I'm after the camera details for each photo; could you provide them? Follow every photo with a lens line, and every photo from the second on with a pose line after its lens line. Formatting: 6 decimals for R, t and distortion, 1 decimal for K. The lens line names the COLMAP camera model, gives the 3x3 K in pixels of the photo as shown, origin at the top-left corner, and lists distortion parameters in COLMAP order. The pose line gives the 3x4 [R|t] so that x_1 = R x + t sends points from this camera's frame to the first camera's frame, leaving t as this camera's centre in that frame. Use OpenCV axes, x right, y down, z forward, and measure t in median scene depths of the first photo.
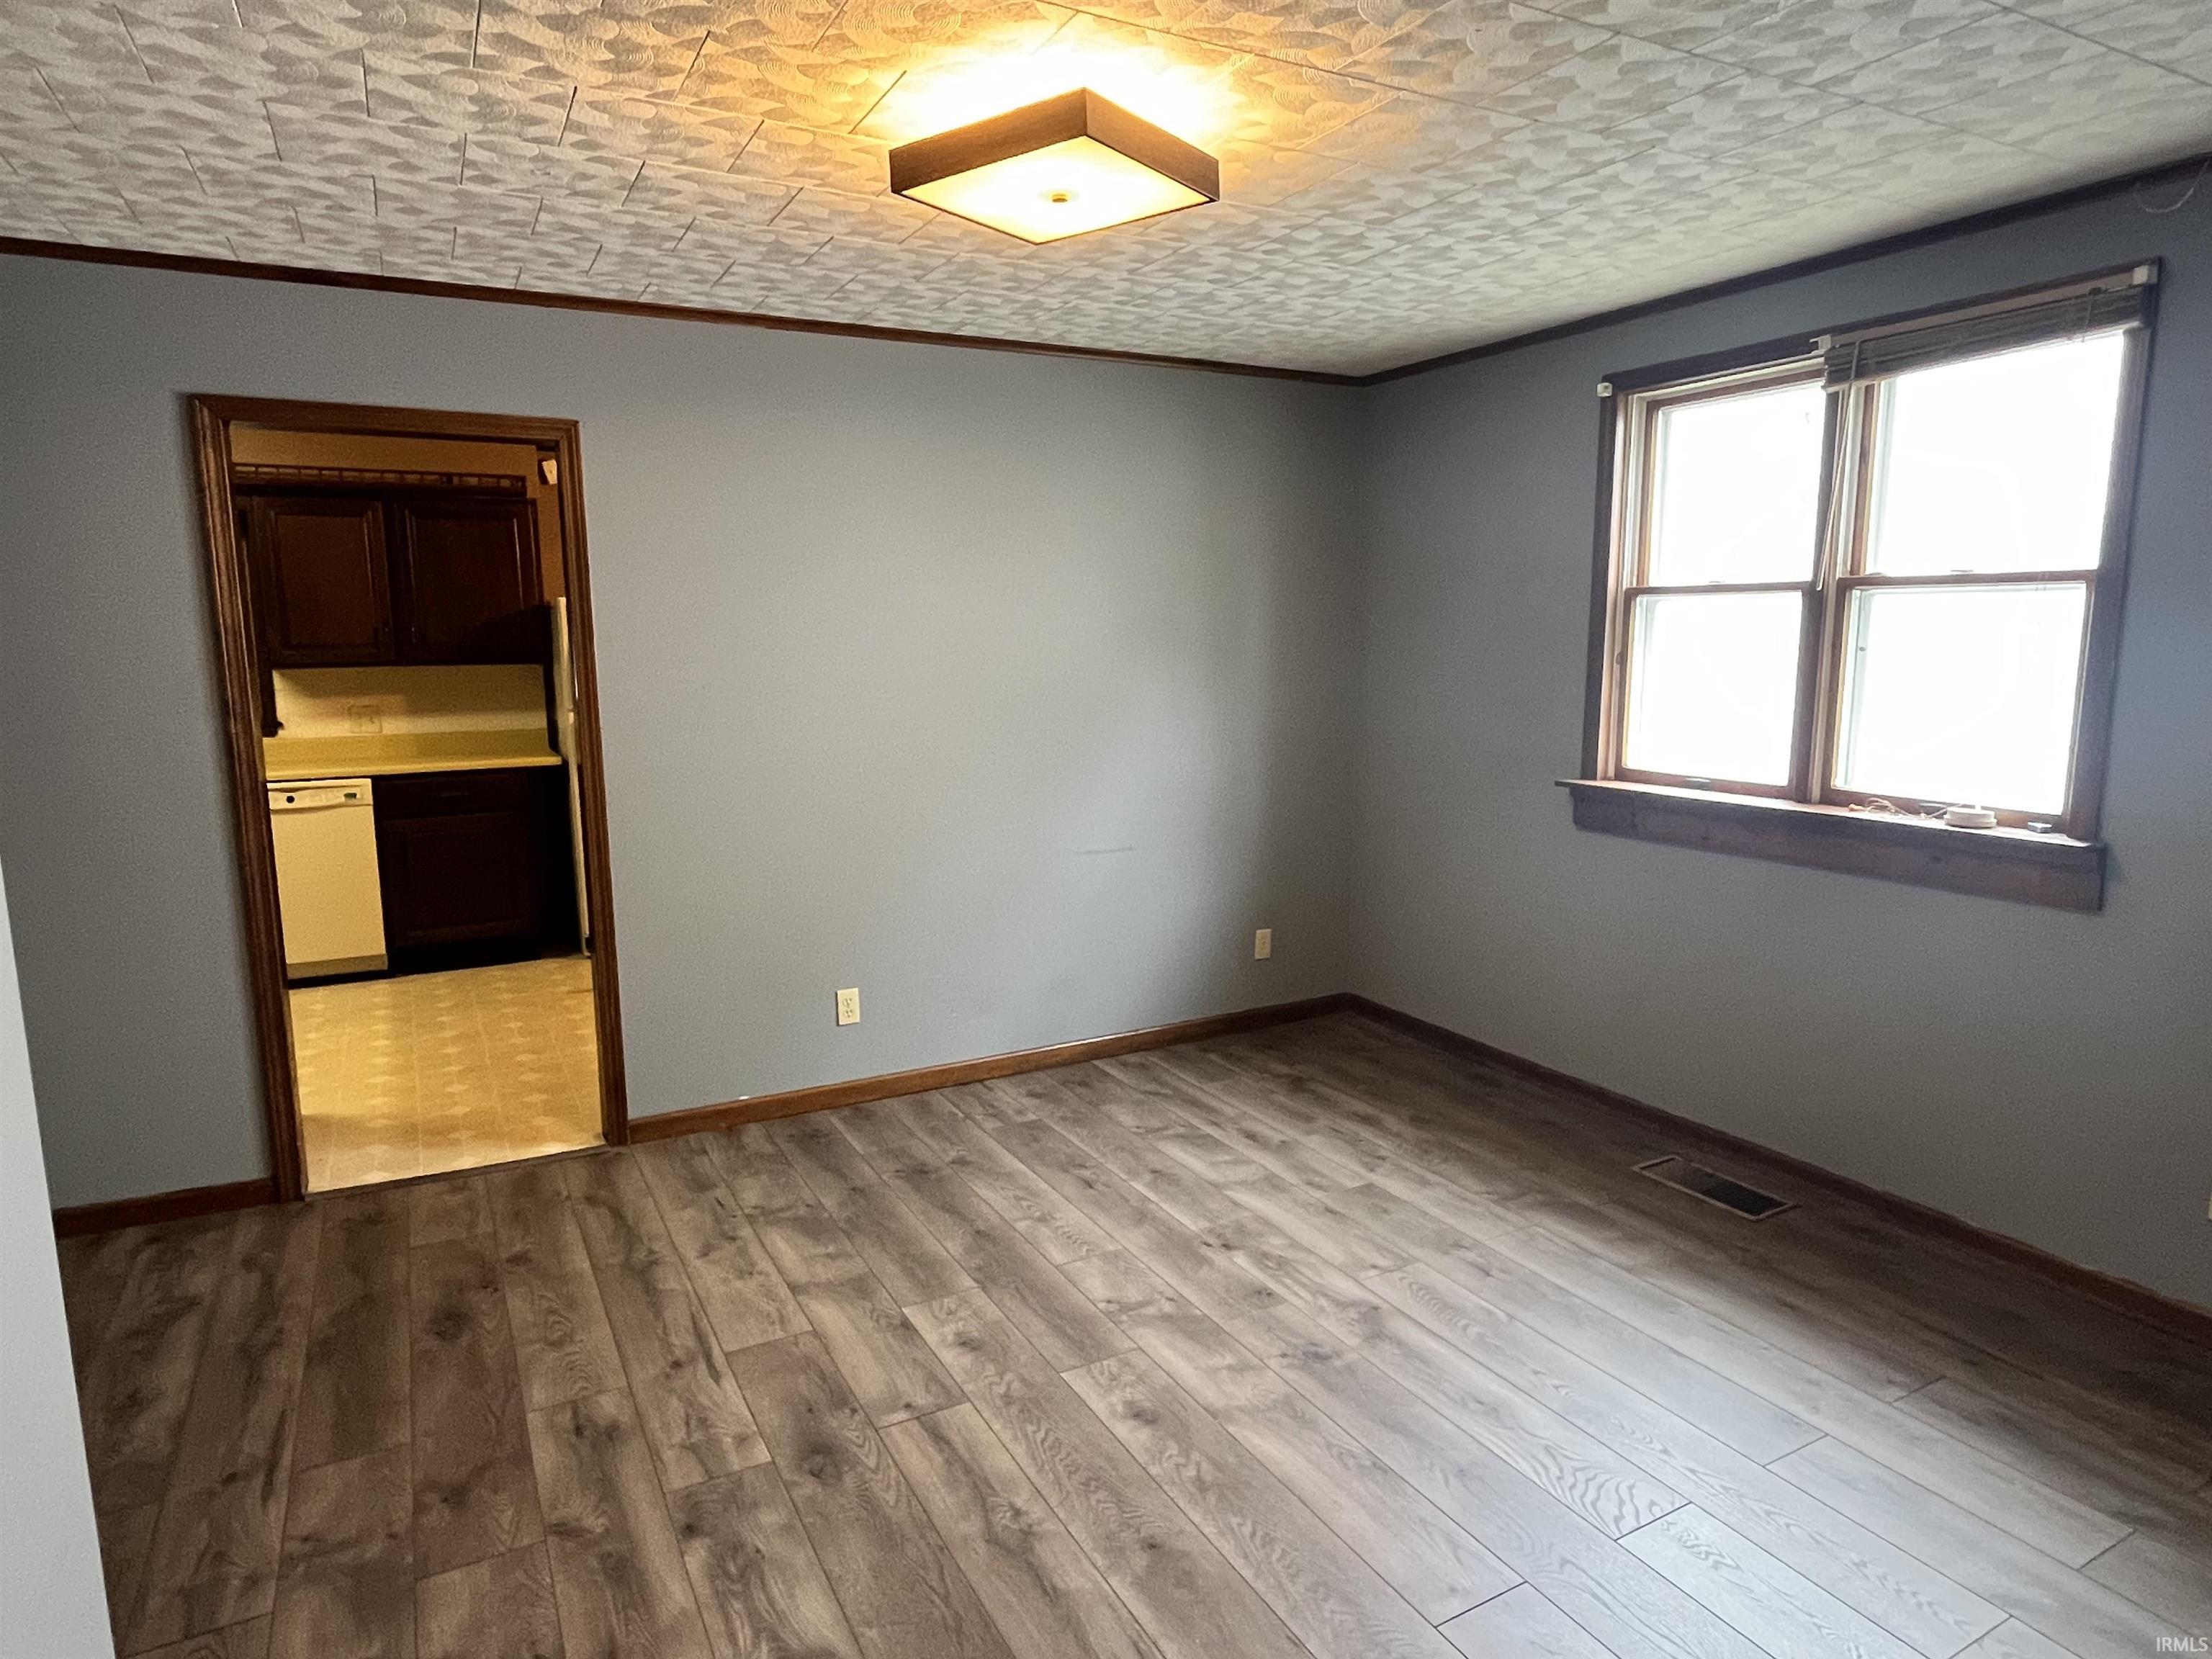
lens RADIAL K [[1272.0, 0, 1097.3], [0, 1272.0, 829.1], [0, 0, 1]] dist [0.000664, 0.001645]
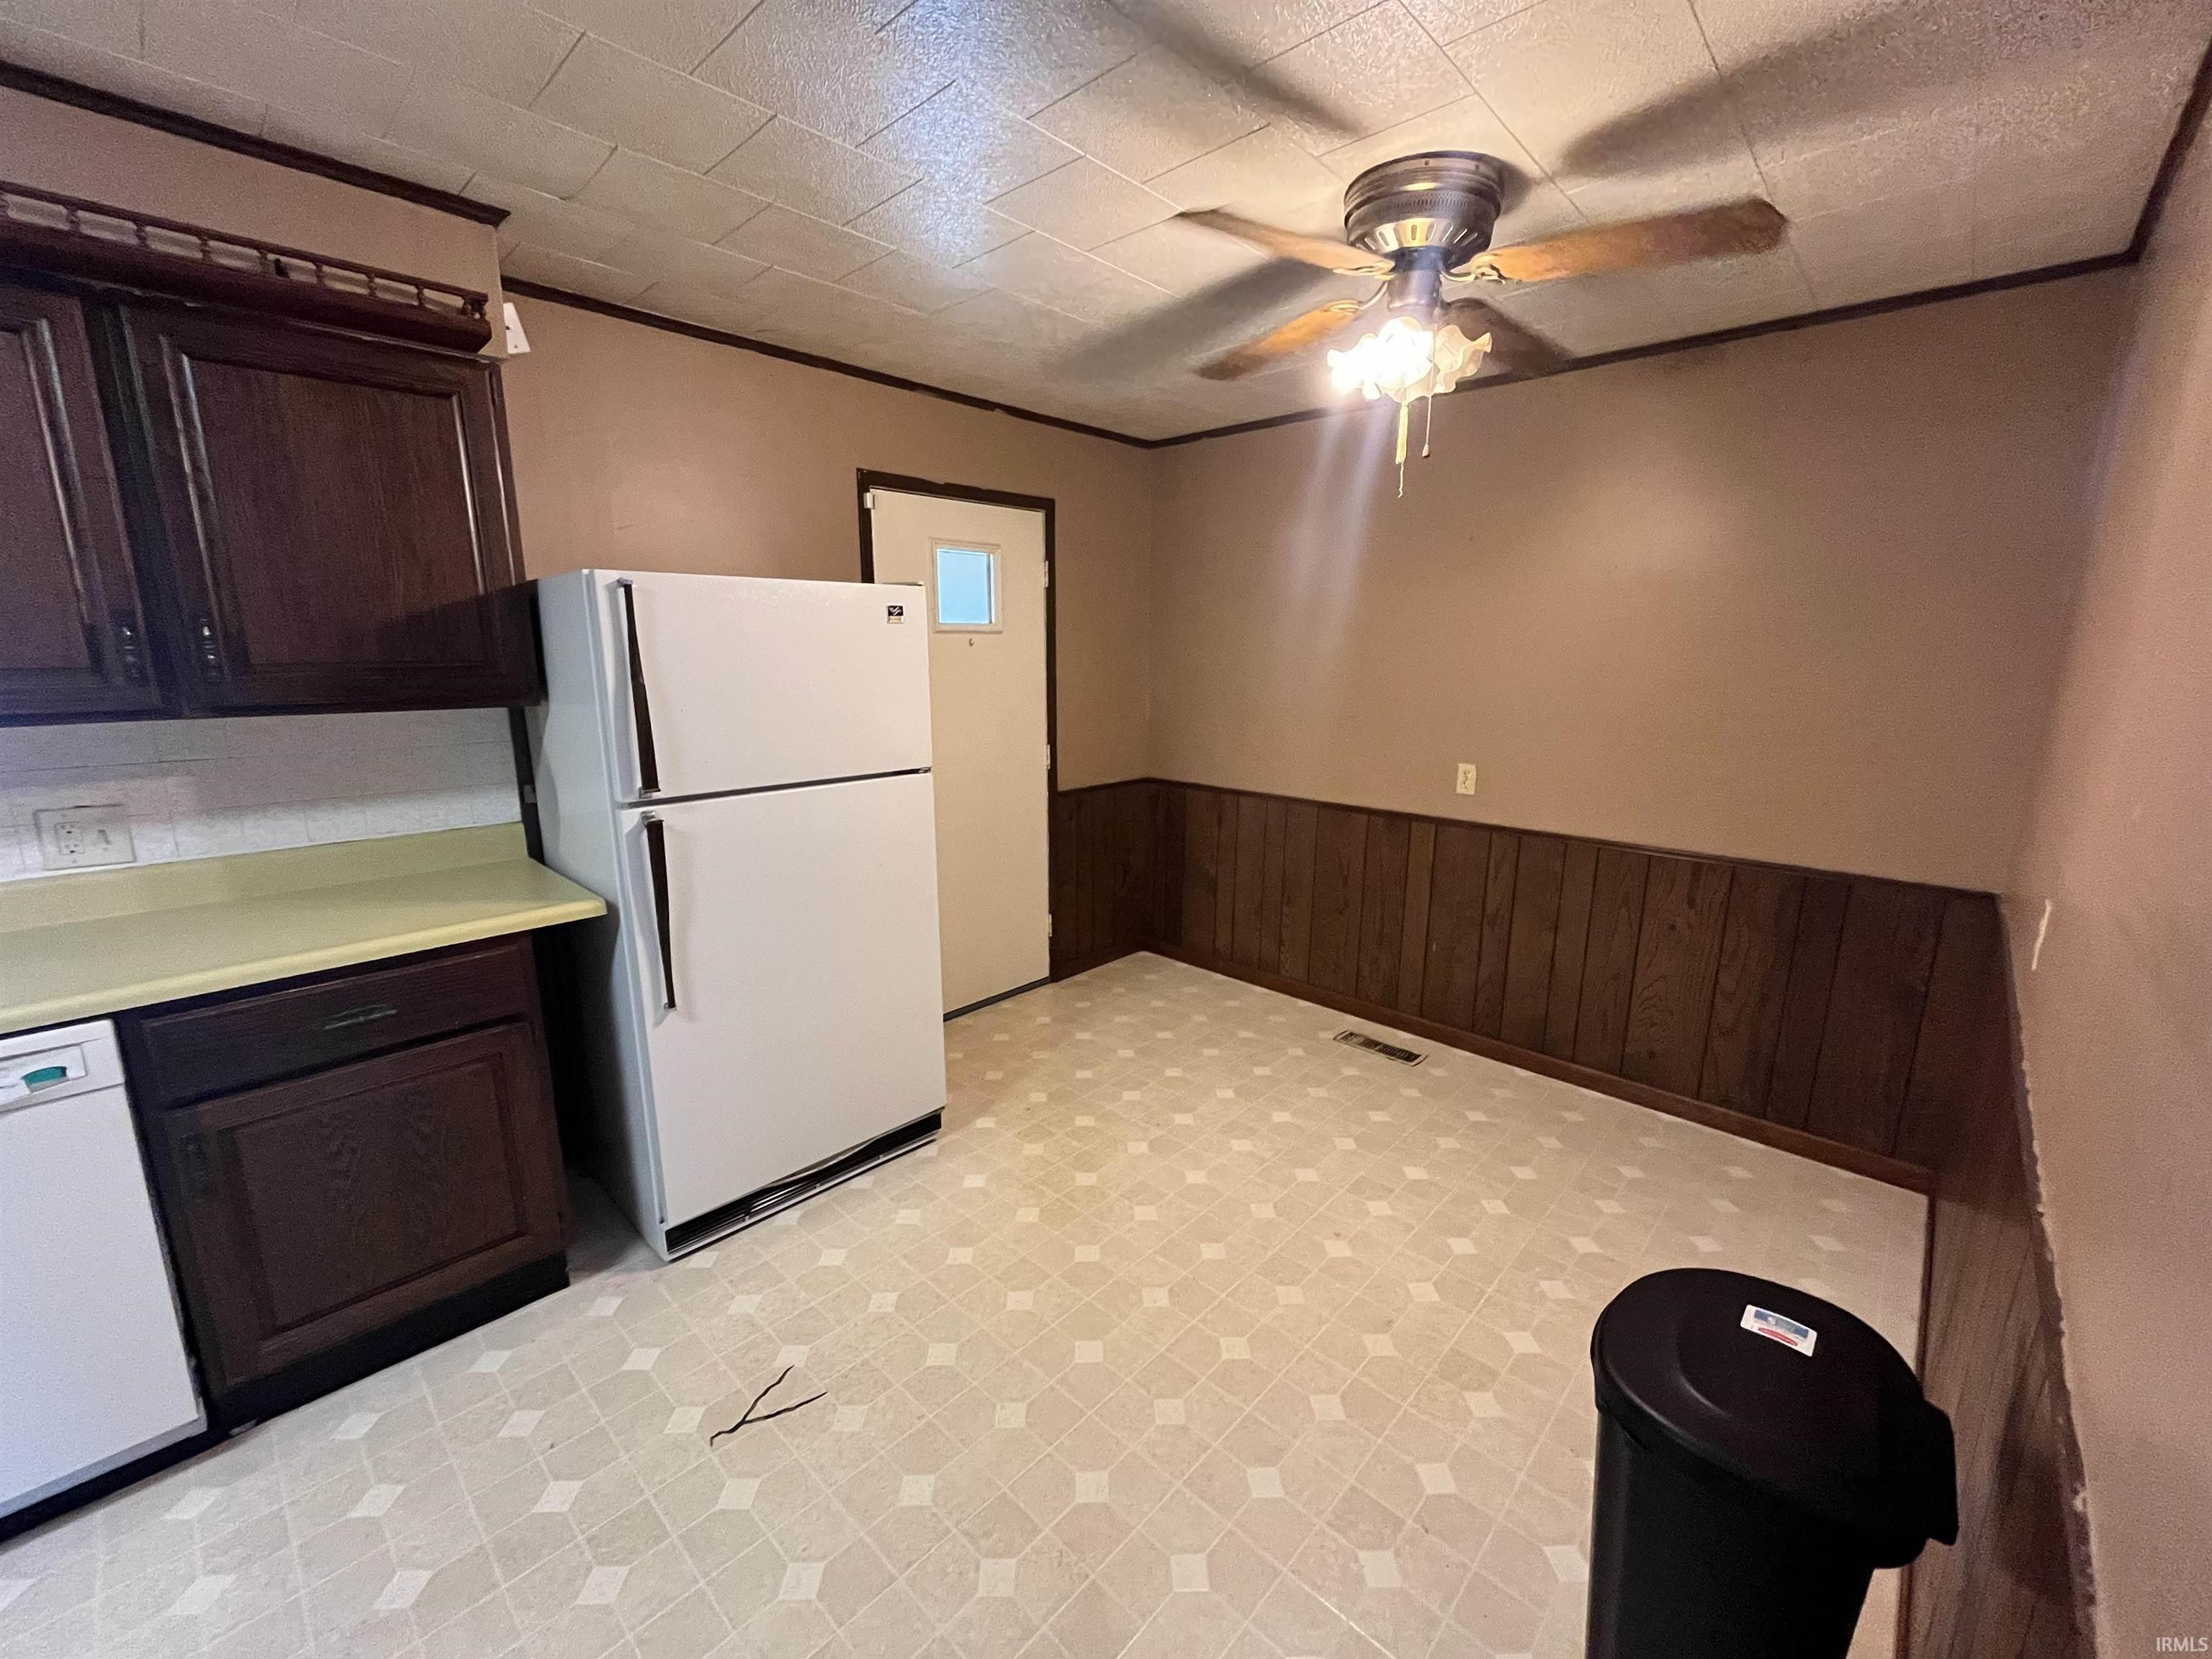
lens RADIAL K [[899.4, 0, 1106.0], [0, 899.4, 829.5], [0, 0, 1]] dist [-0.004775, 0.000943]
pose [[0.952459, -0.048899, 0.300715, -0.354134], [0.032939, 0.997778, 0.057921, -0.101033], [-0.302879, -0.045263, 0.951953, 0.638357]]
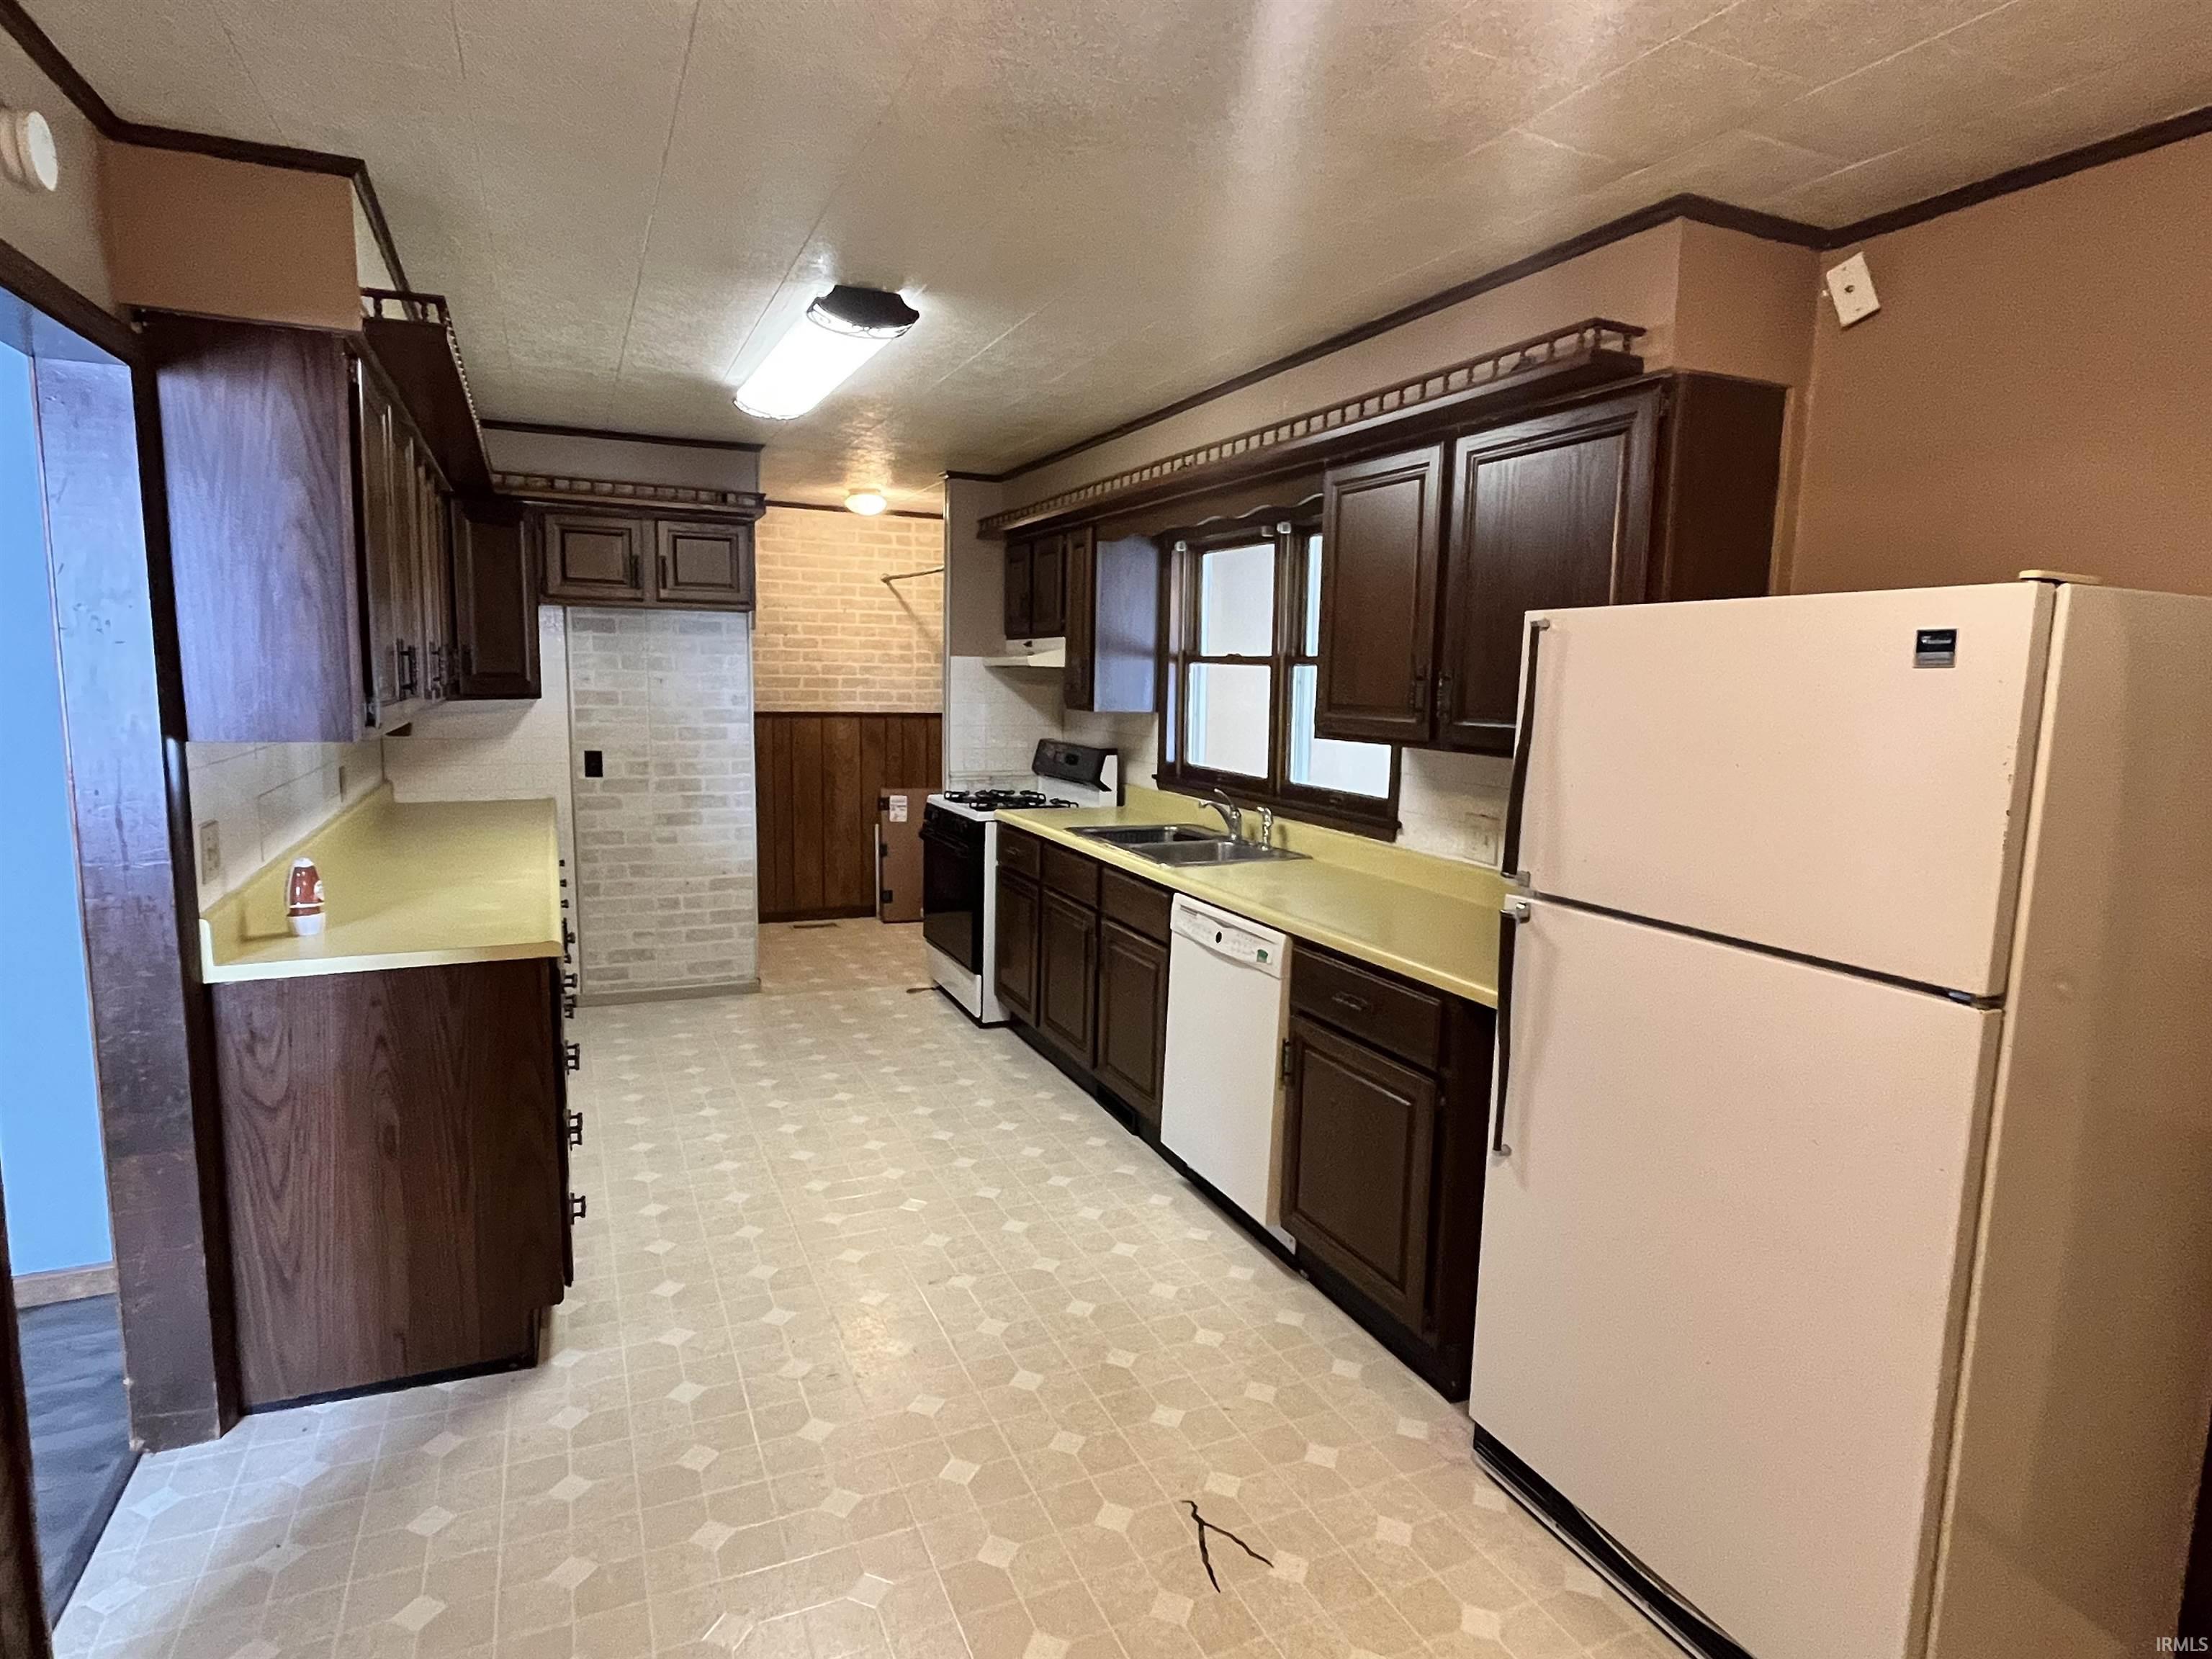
lens RADIAL K [[1190.5, 0, 1098.0], [0, 1190.5, 823.0], [0, 0, 1]] dist [-0.001124, -0.000699]
pose [[-0.082345, 0.131833, -0.987846, -0.034779], [-0.172824, 0.974305, 0.144432, -0.149741], [0.981505, 0.182617, -0.057446, 0.918495]]
